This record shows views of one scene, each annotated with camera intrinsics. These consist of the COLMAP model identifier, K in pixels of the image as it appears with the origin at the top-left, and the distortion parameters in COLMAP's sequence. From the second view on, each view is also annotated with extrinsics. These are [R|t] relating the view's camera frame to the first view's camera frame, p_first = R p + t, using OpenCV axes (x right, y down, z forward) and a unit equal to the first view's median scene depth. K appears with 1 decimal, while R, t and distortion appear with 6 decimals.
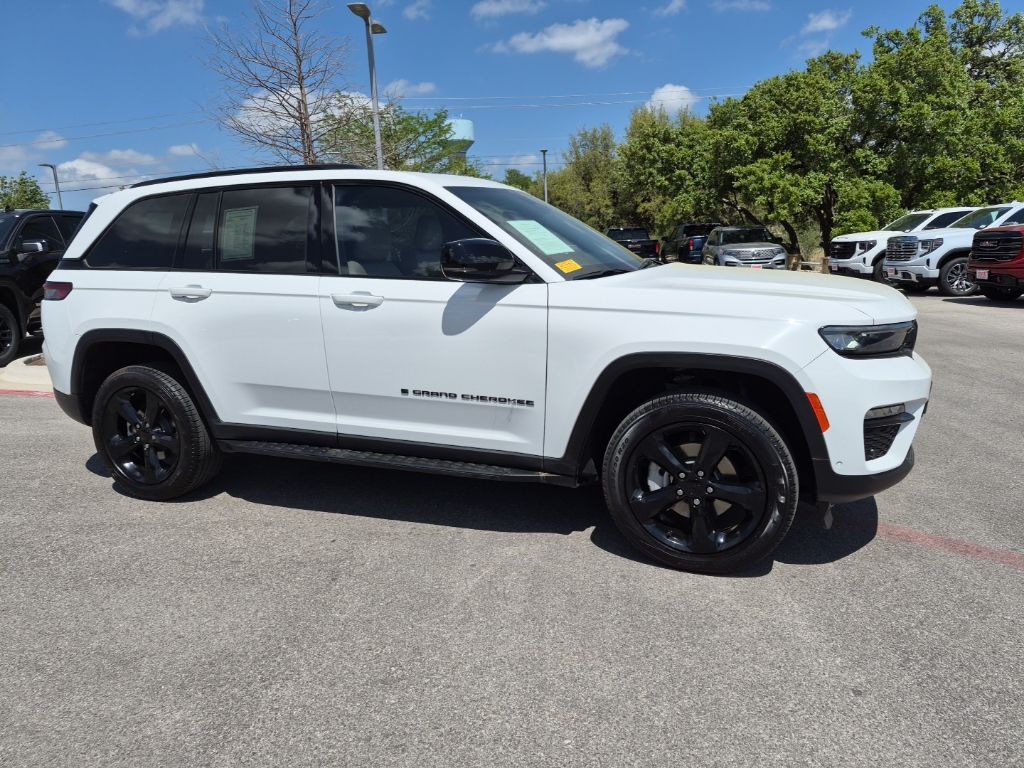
lens RADIAL K [[719.5, 0, 512.0], [0, 719.5, 384.0], [0, 0, 1]] dist [0.080020, -0.091037]
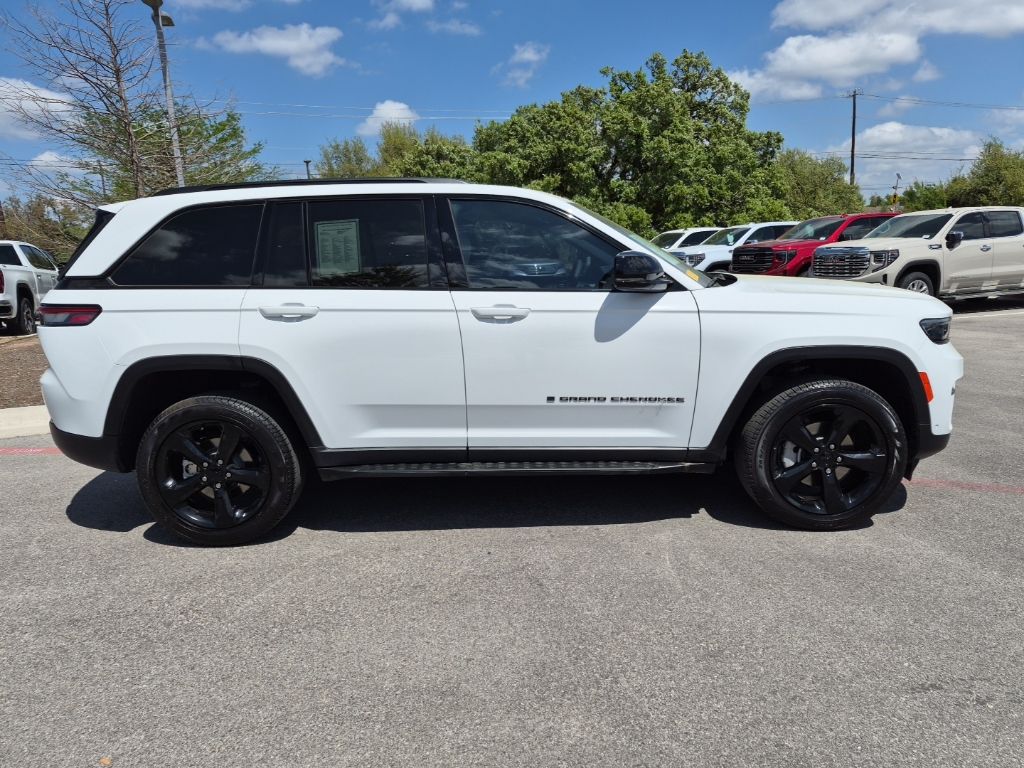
lens RADIAL K [[719.5, 0, 512.0], [0, 719.5, 384.0], [0, 0, 1]] dist [0.080020, -0.091037]
pose [[0.932655, -0.064754, 0.354912, -0.508815], [0.071251, 0.997445, -0.005250, -0.008658], [-0.353665, 0.030185, 0.934885, 0.046273]]
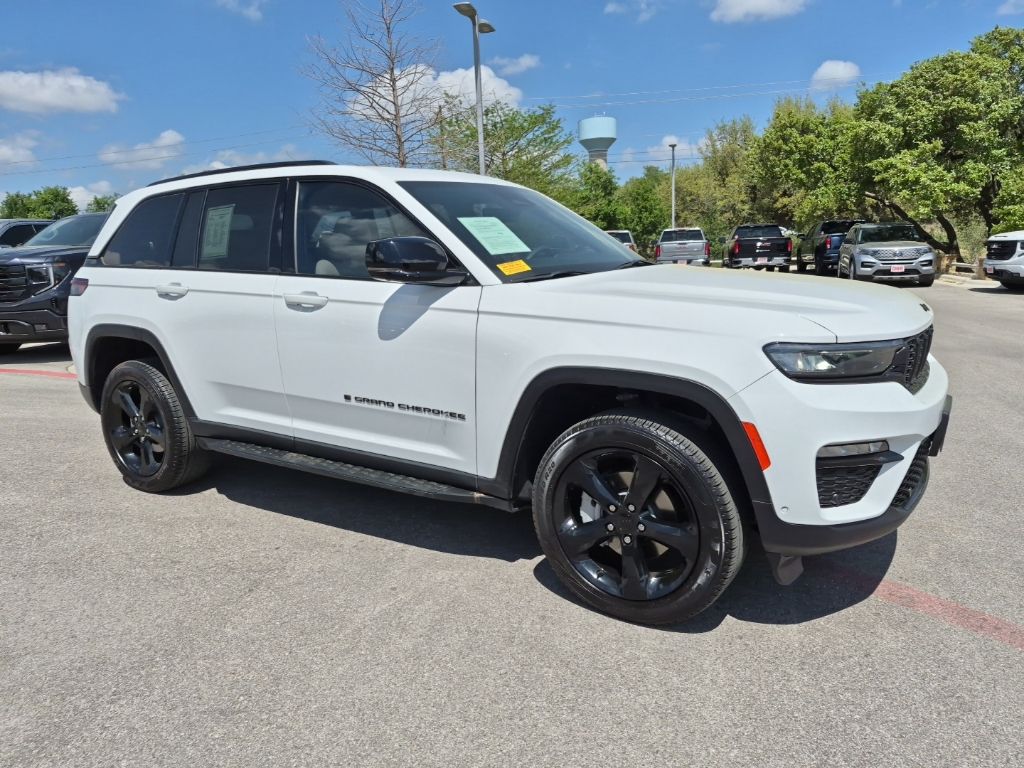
lens RADIAL K [[719.5, 0, 512.0], [0, 719.5, 384.0], [0, 0, 1]] dist [0.080020, -0.091037]
pose [[0.981526, 0.038512, -0.187412, 0.216732], [-0.038189, 0.999256, 0.005340, -0.018733], [0.187478, 0.001916, 0.982267, 0.094661]]
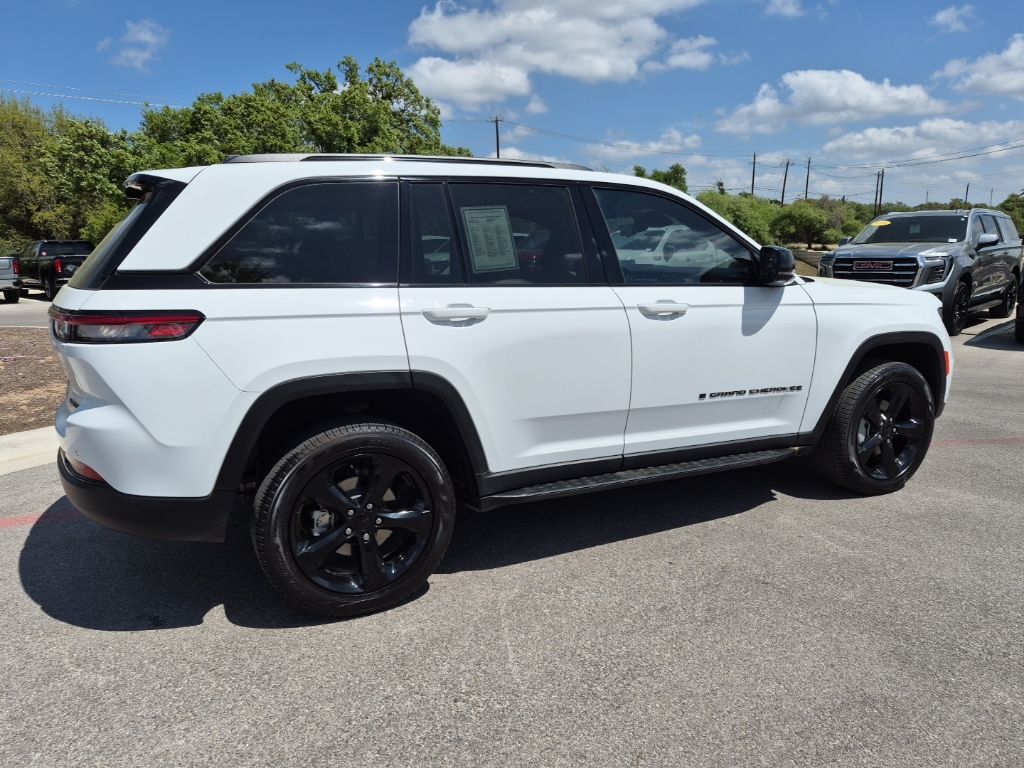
lens RADIAL K [[733.4, 0, 517.0], [0, 733.4, 385.1], [0, 0, 1]] dist [0.072854, -0.064613]
pose [[0.670020, -0.116069, 0.733213, -0.972408], [0.138605, 0.989892, 0.030043, -0.064956], [-0.729289, 0.081498, 0.679335, 0.435204]]
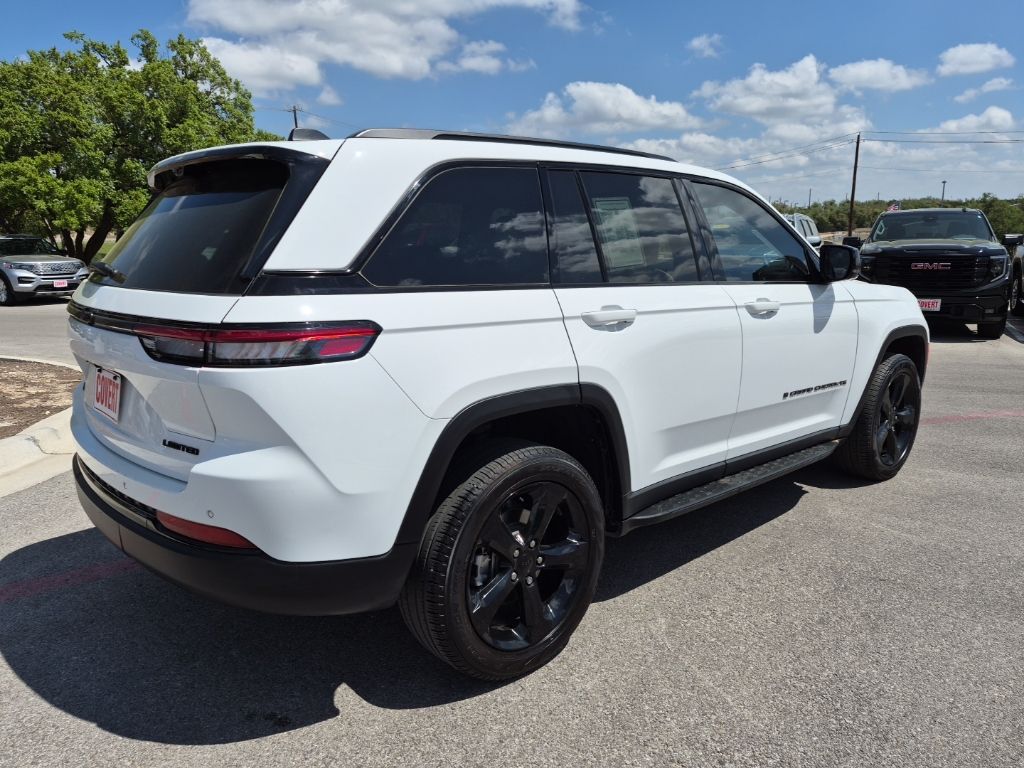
lens RADIAL K [[719.5, 0, 512.0], [0, 719.5, 384.0], [0, 0, 1]] dist [0.080020, -0.091037]
pose [[0.449599, -0.144687, 0.881434, -1.082064], [0.163751, 0.983421, 0.077902, -0.130658], [-0.878092, 0.109311, 0.465838, 0.774031]]
